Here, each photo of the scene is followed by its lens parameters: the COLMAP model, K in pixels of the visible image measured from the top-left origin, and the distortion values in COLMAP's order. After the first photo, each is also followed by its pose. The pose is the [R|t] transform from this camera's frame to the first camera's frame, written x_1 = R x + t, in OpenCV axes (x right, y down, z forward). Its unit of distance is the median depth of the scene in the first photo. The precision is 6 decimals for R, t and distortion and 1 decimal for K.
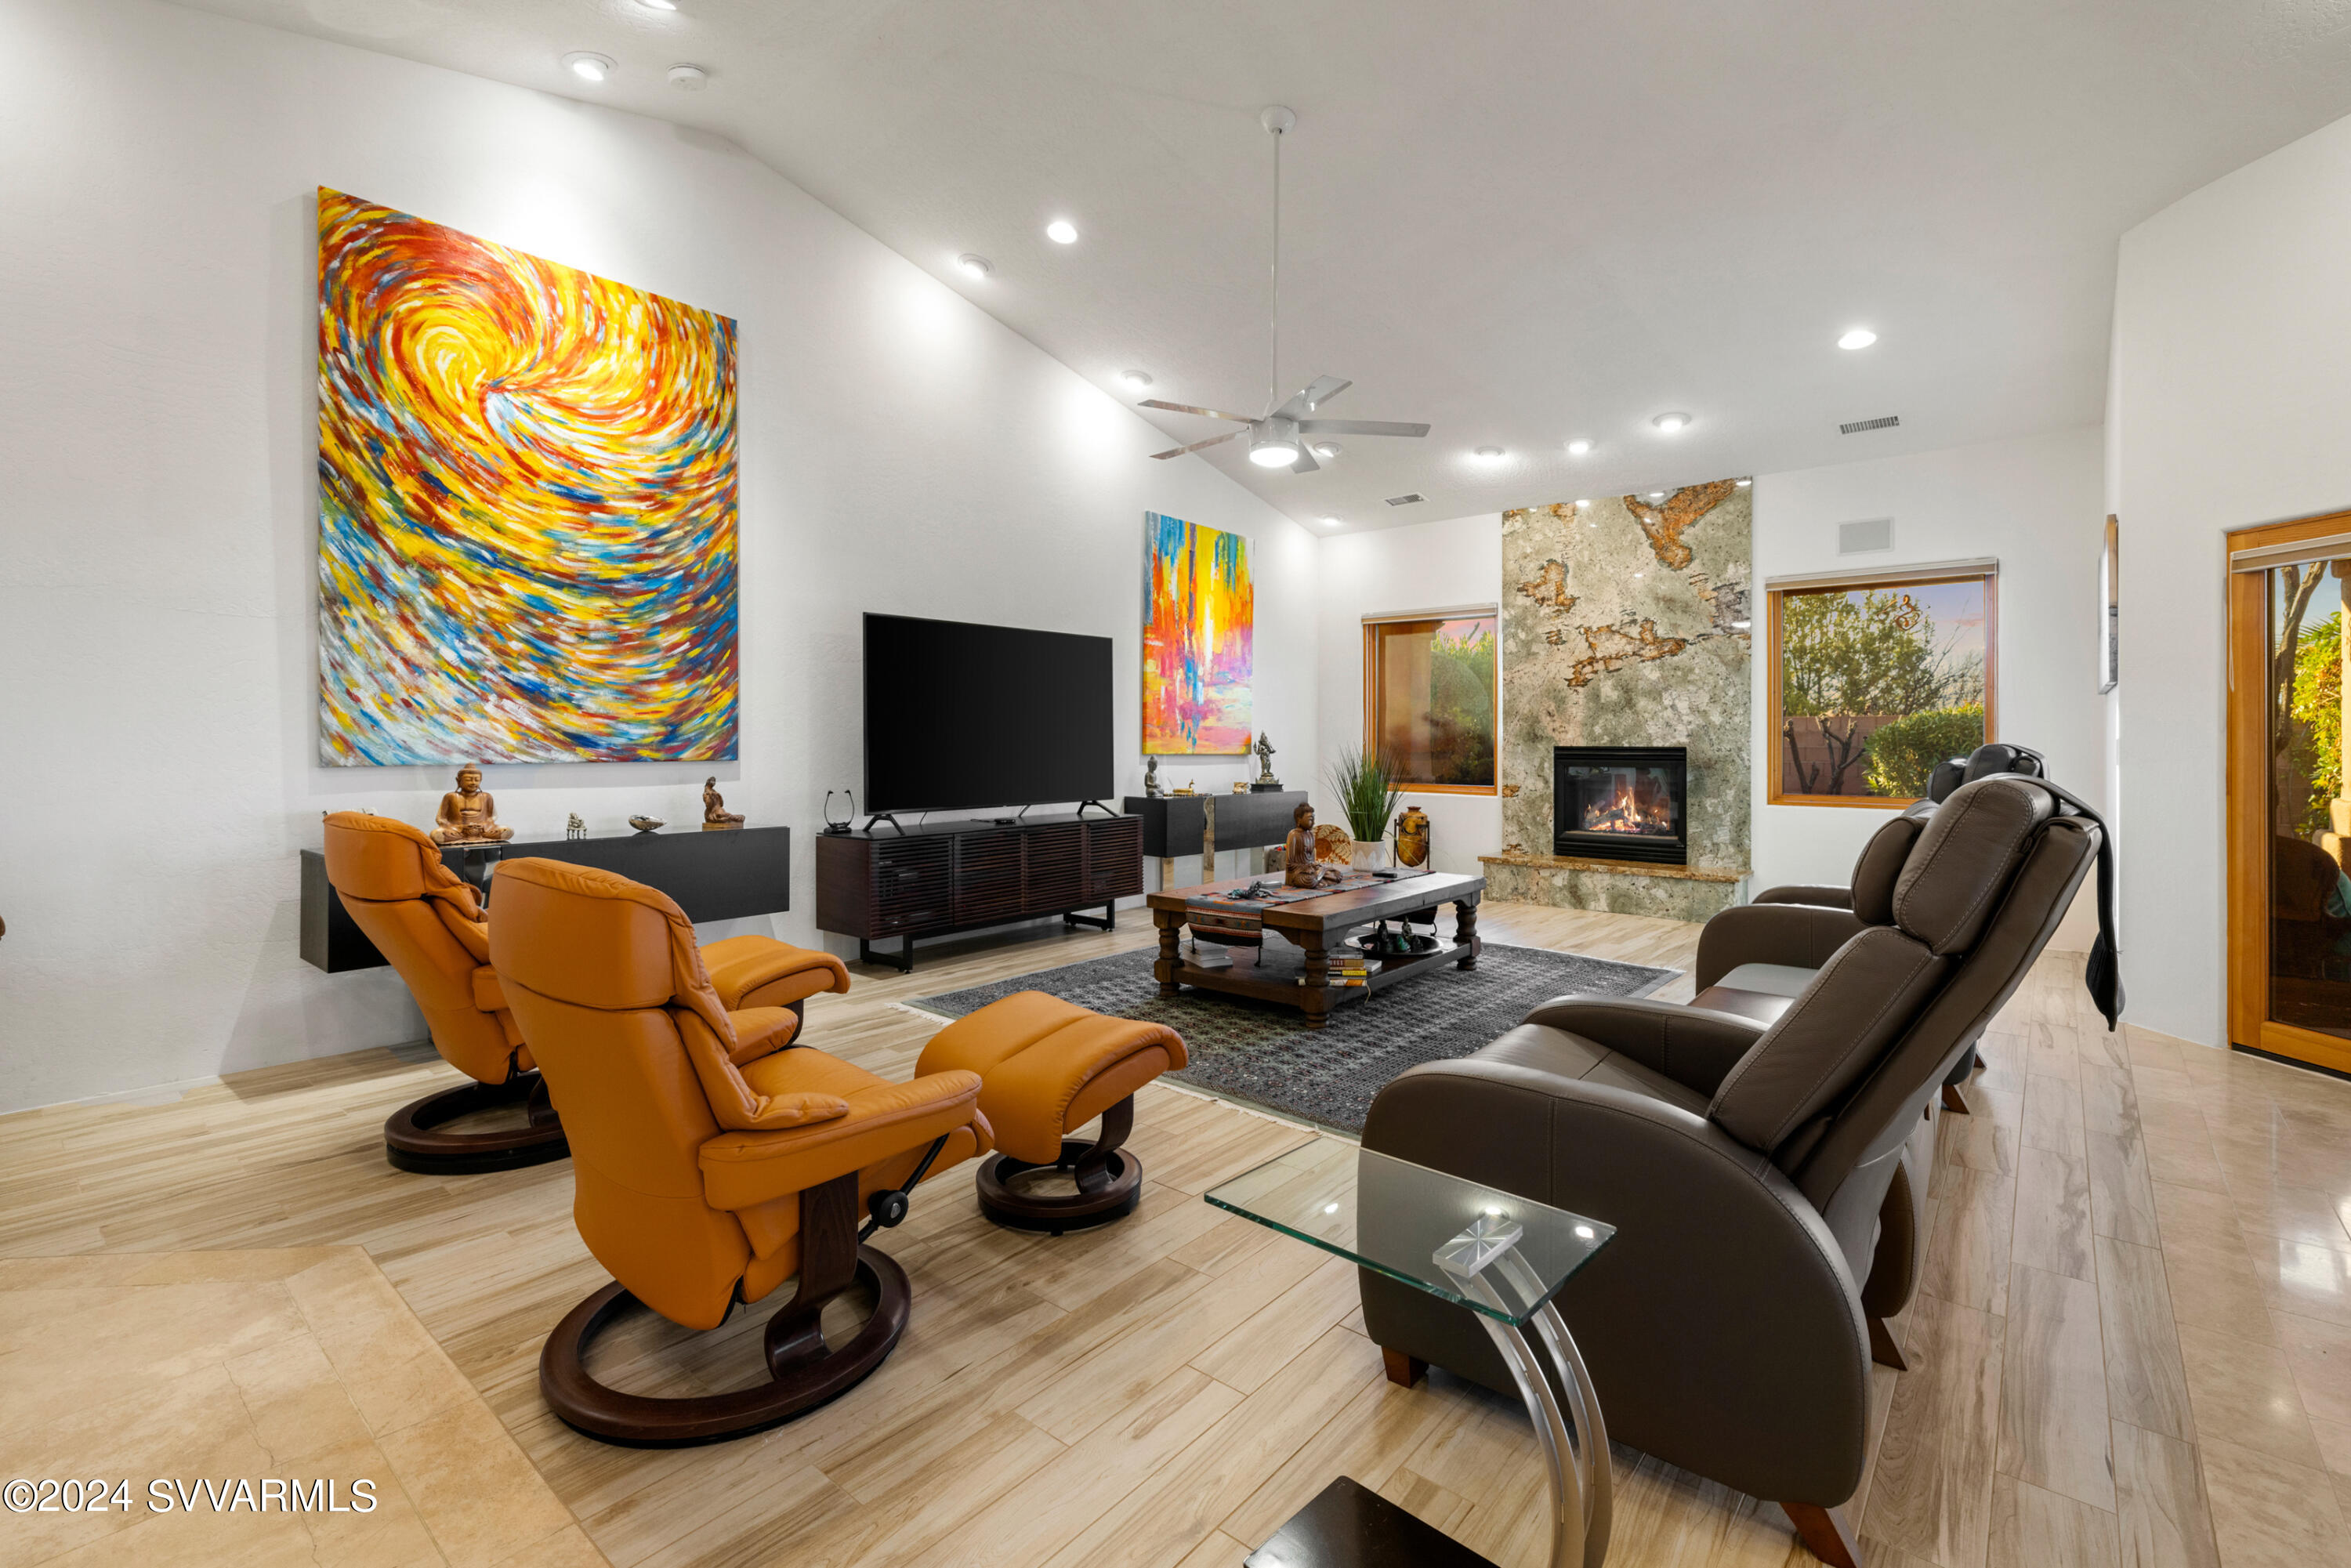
lens RADIAL K [[1016.2, 0, 1127.3], [0, 1016.2, 743.7], [0, 0, 1]] dist [0.001908, 0.000416]
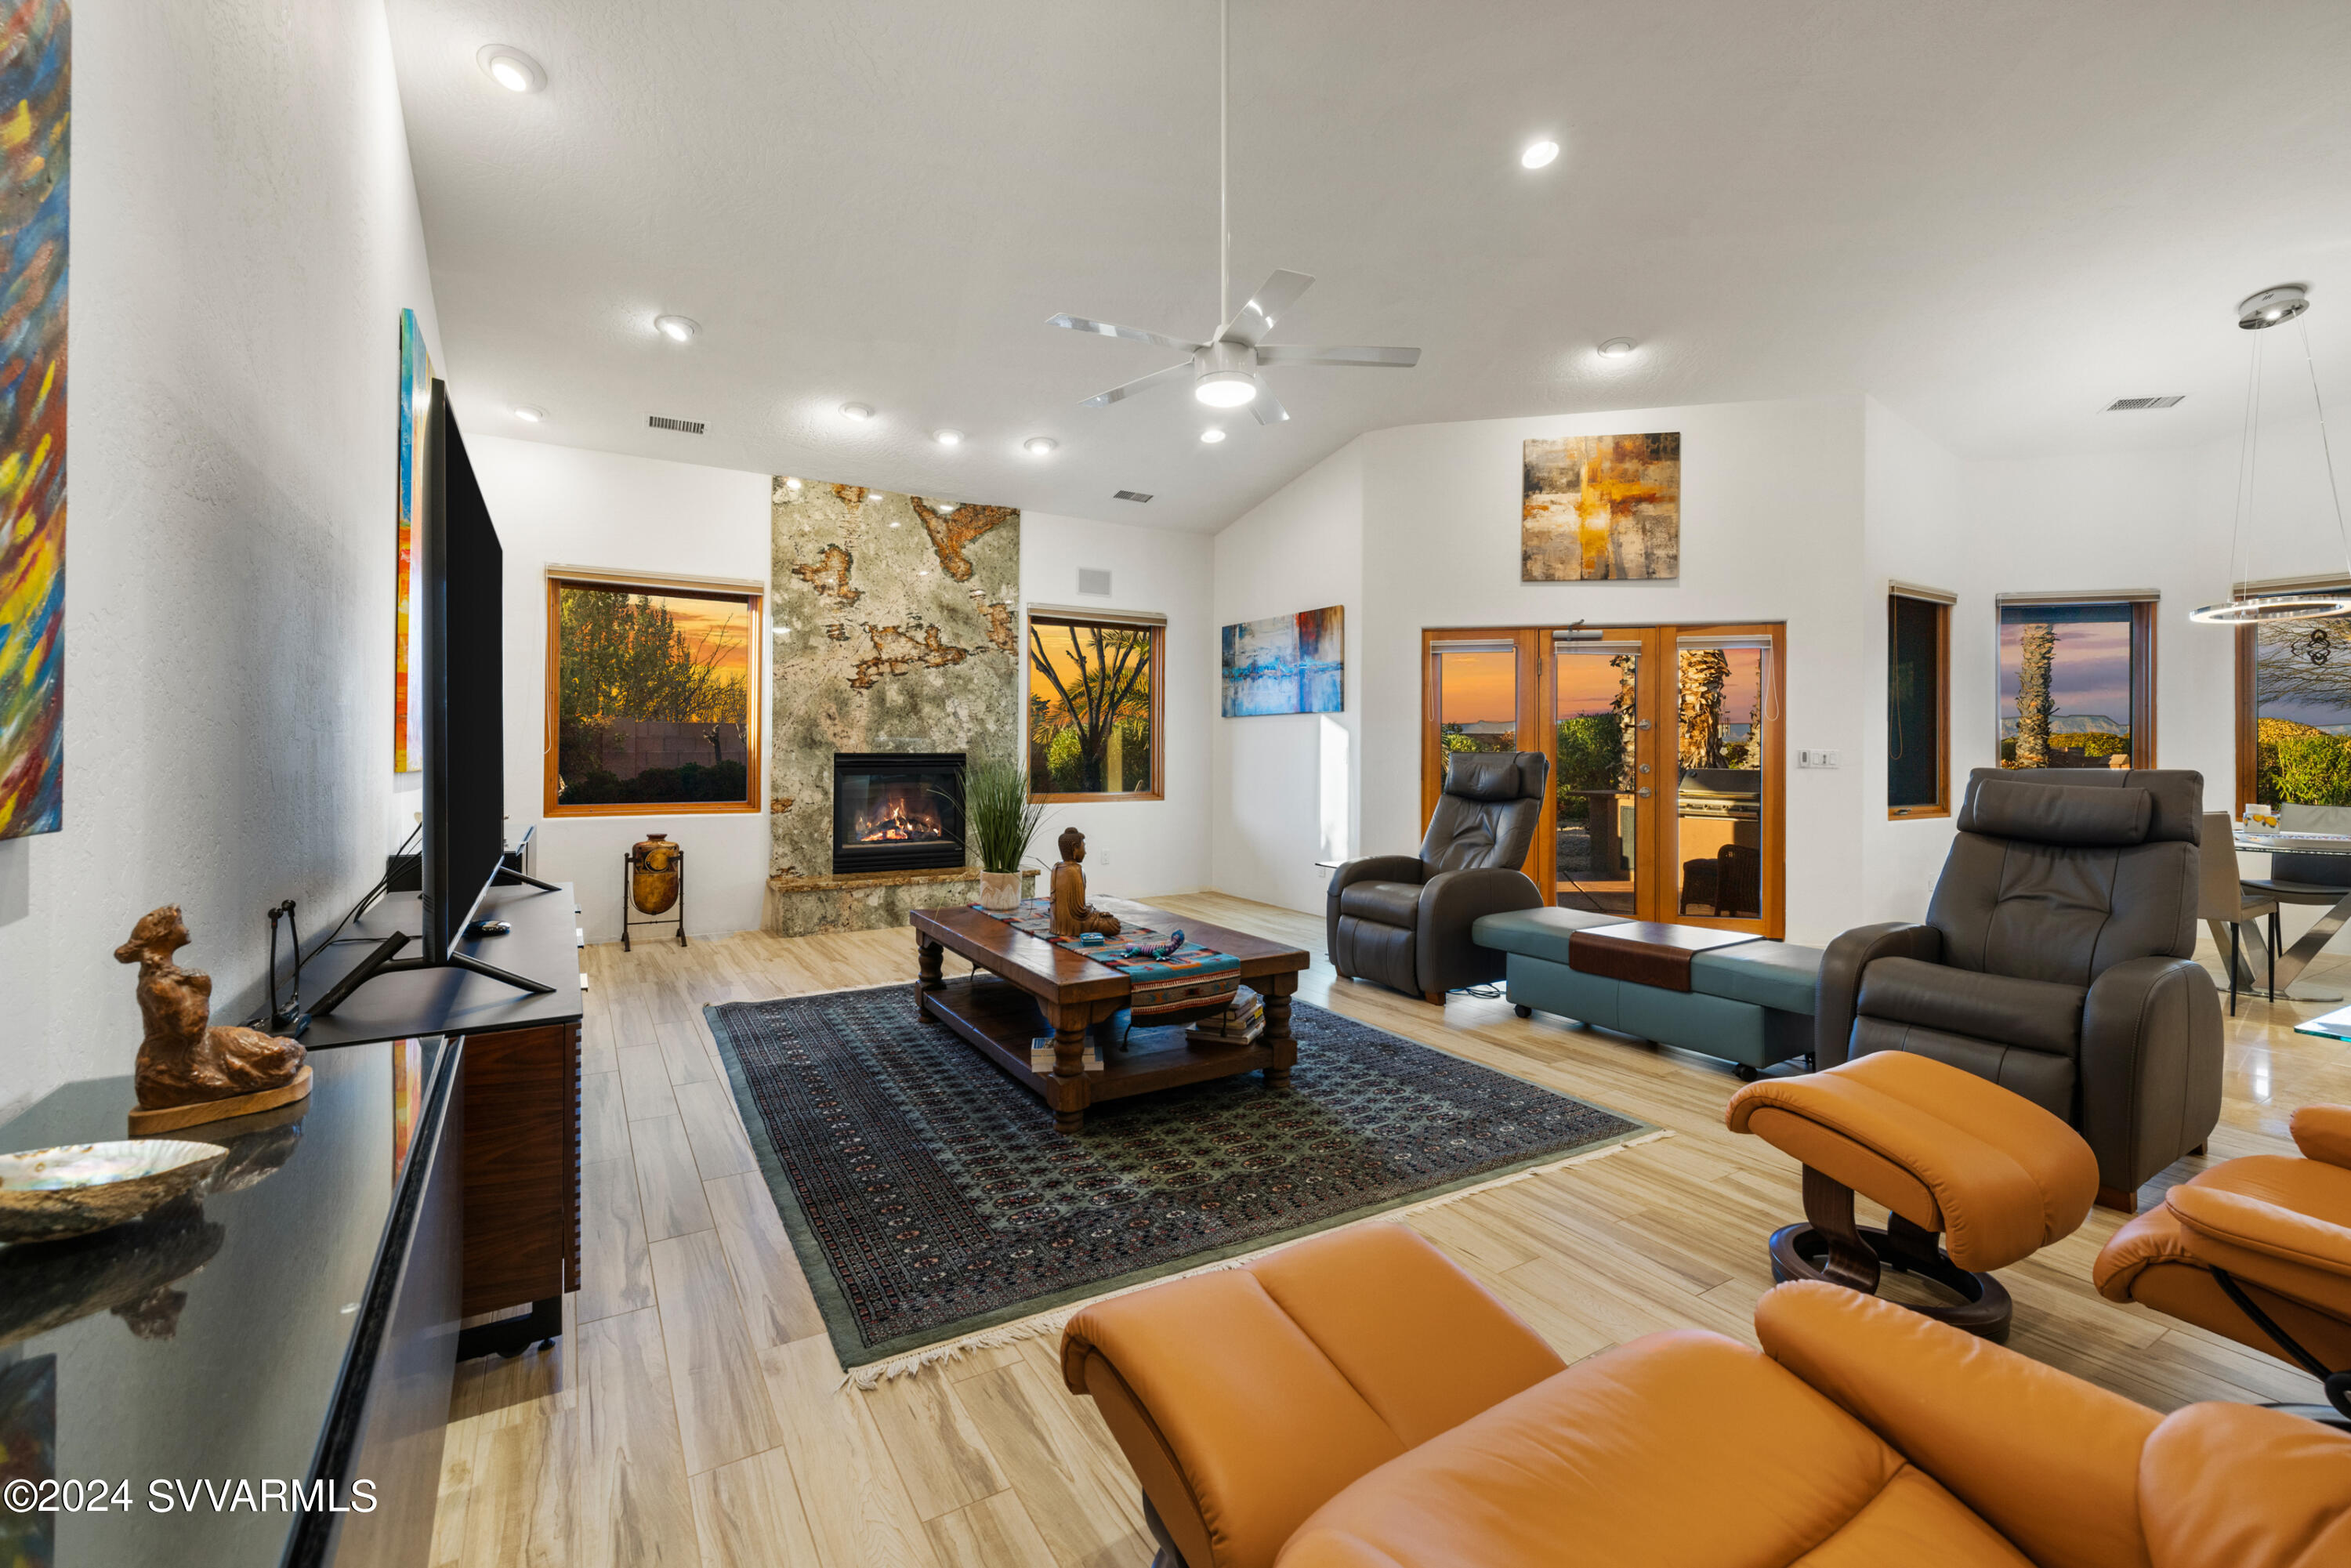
lens RADIAL K [[1016.2, 0, 1177.1], [0, 1016.2, 749.2], [0, 0, 1]] dist [0.001908, 0.000416]
pose [[0.290882, -0.000926, 0.956758, -0.398407], [-0.000078, 1.000000, 0.000991, -0.001934], [-0.956759, -0.000363, 0.290882, 0.509104]]
